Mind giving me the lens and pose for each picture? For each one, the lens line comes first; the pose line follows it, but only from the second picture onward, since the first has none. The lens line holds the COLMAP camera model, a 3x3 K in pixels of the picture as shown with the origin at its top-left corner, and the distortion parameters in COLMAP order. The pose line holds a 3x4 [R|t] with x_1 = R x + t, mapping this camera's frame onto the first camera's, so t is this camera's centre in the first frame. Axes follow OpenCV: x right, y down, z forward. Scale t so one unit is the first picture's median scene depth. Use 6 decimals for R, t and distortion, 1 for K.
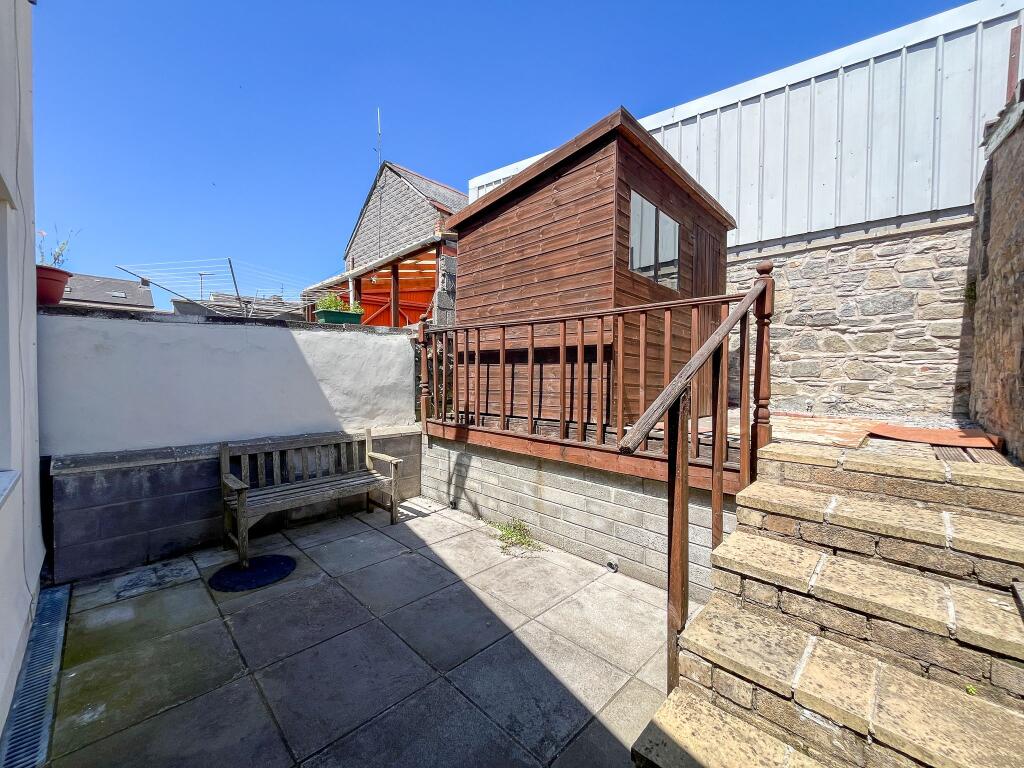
lens RADIAL K [[412.8, 0, 510.5], [0, 412.8, 384.1], [0, 0, 1]] dist [-0.000173, -0.000856]
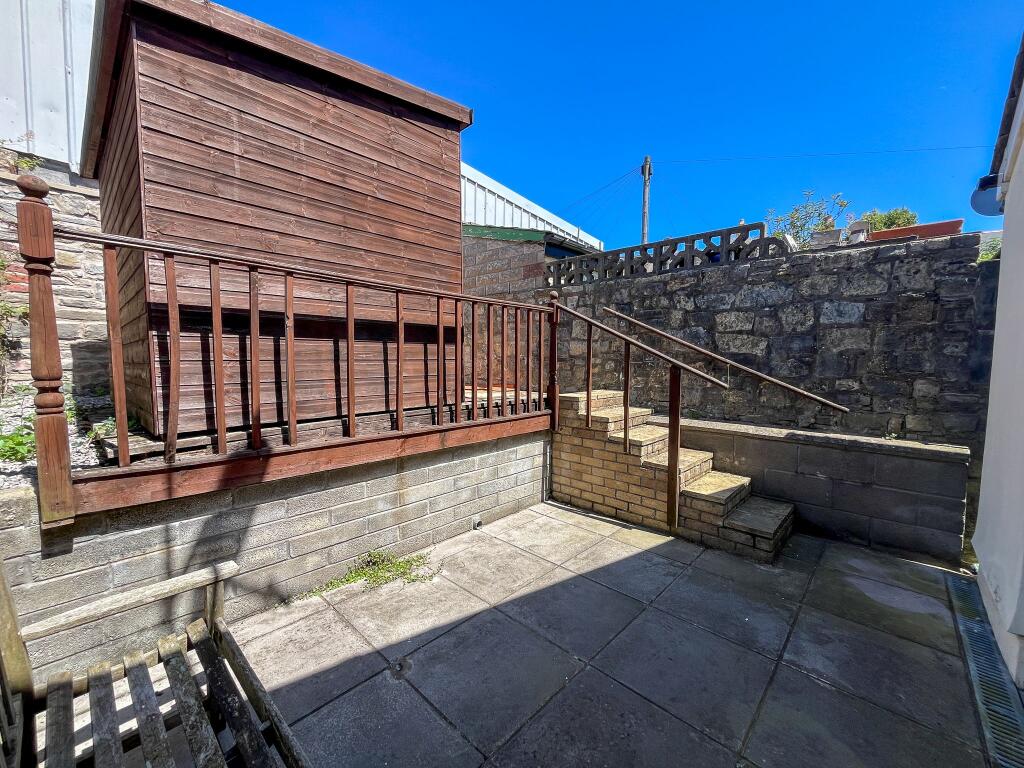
lens RADIAL K [[412.8, 0, 510.6], [0, 412.8, 383.3], [0, 0, 1]] dist [-0.000173, -0.000856]
pose [[-0.031710, -0.069739, 0.997061, -0.760929], [0.014218, 0.997430, 0.070217, -0.023079], [-0.999396, 0.016403, -0.030637, 0.823728]]
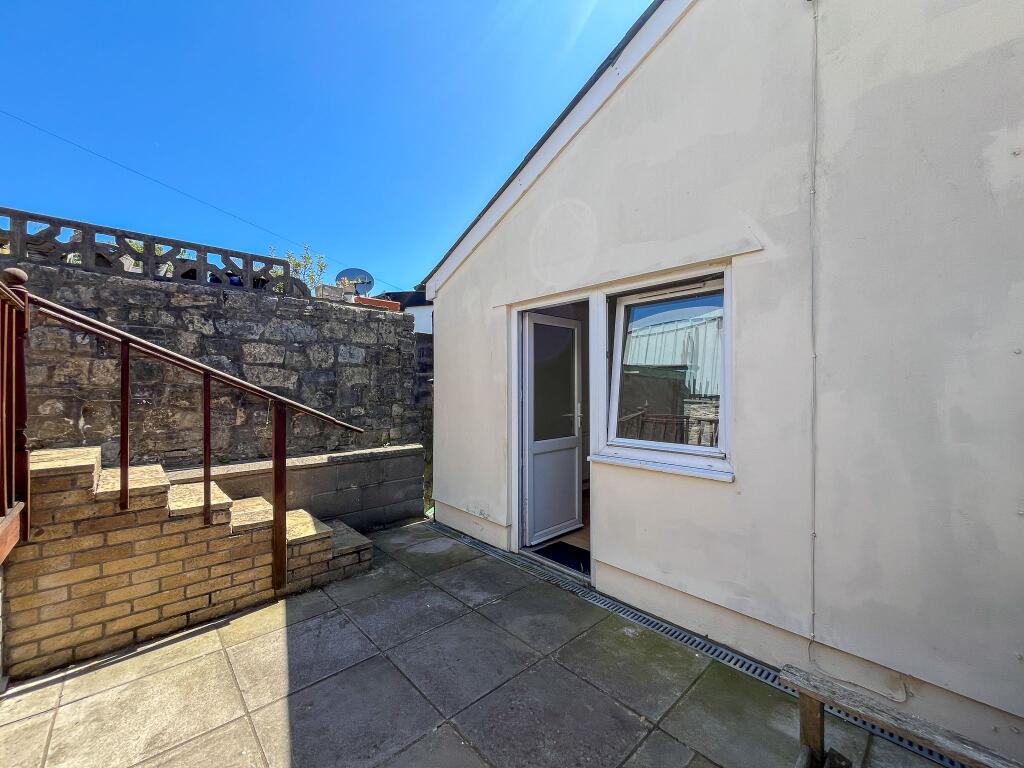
lens RADIAL K [[412.8, 0, 511.0], [0, 412.8, 384.7], [0, 0, 1]] dist [-0.000173, -0.000856]
pose [[-0.999267, -0.003959, 0.038067, -0.329186], [-0.003298, 0.999843, 0.017395, -0.042853], [-0.038130, 0.017257, -0.999124, 1.229603]]
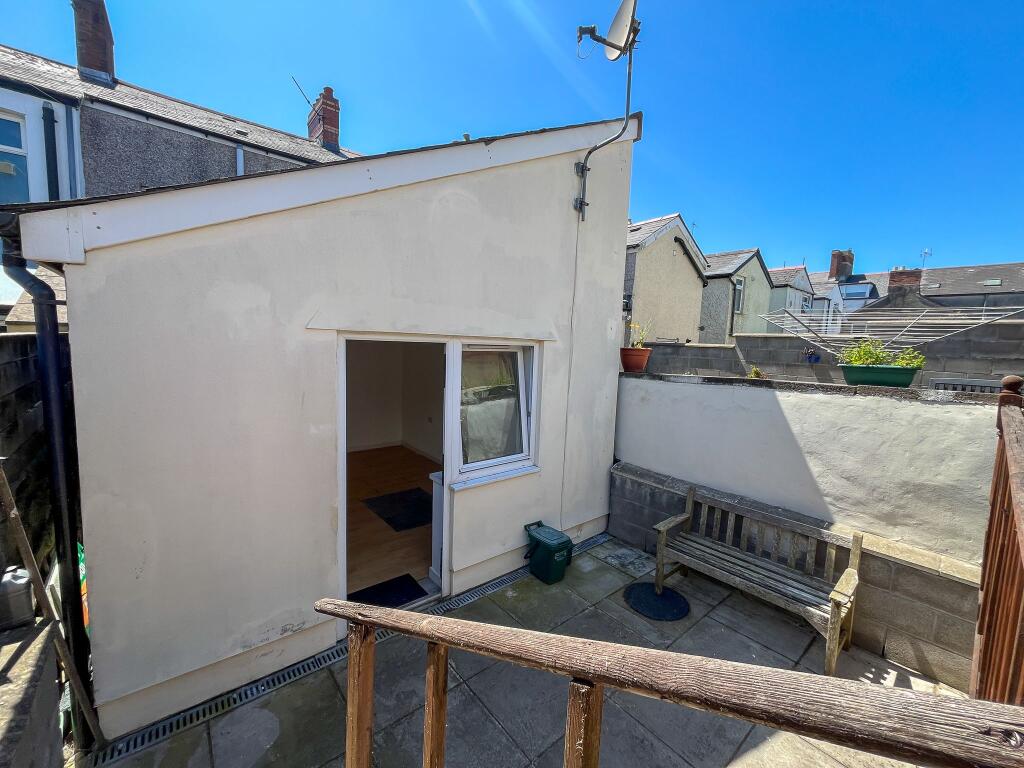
lens RADIAL K [[412.8, 0, 512.2], [0, 412.8, 383.3], [0, 0, 1]] dist [-0.000173, -0.000856]
pose [[-0.088791, 0.089243, -0.992044, 0.478789], [-0.061597, 0.993580, 0.094895, -0.226056], [0.994144, 0.069533, -0.082723, 0.555583]]
